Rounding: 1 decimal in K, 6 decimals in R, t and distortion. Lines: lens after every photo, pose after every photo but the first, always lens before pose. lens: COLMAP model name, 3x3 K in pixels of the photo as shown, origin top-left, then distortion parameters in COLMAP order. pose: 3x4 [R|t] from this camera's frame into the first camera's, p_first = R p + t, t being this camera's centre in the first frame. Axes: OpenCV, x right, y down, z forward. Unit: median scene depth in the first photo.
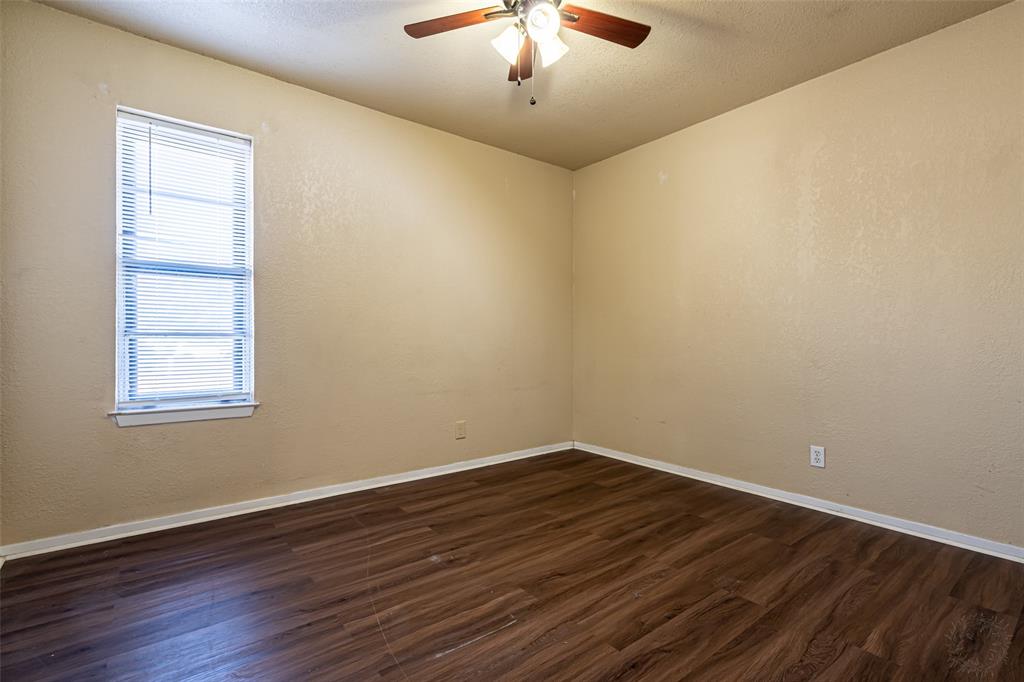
lens RADIAL K [[463.9, 0, 512.0], [0, 463.9, 341.0], [0, 0, 1]] dist [0.000231, 0.000668]
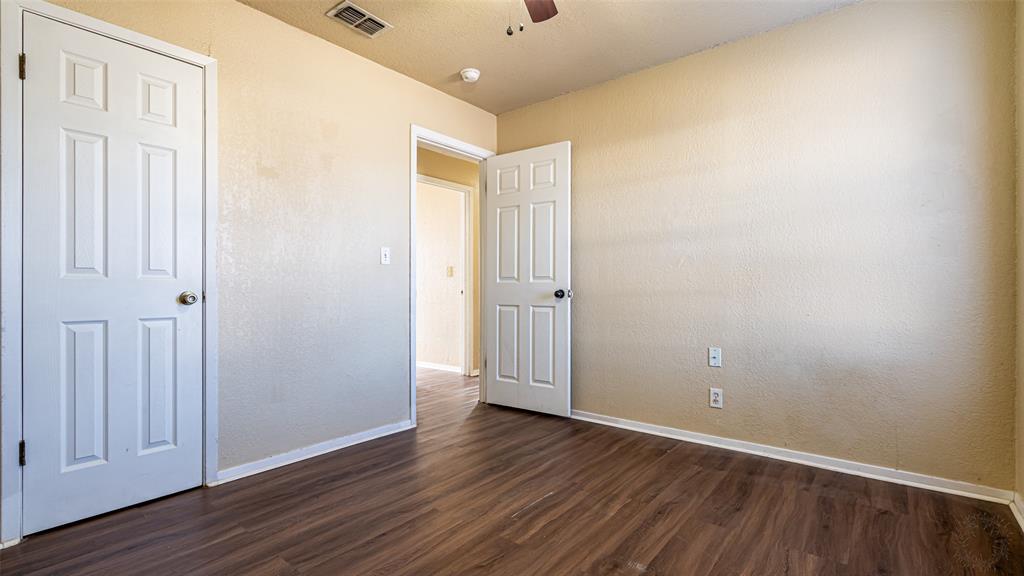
lens RADIAL K [[464.4, 0, 512.0], [0, 464.4, 288.0], [0, 0, 1]] dist [0.000187, 0.000003]
pose [[-0.973831, -0.001073, -0.227270, 0.280973], [0.000675, 0.999971, -0.007611, -0.008145], [0.227271, -0.007565, -0.973802, 2.127902]]
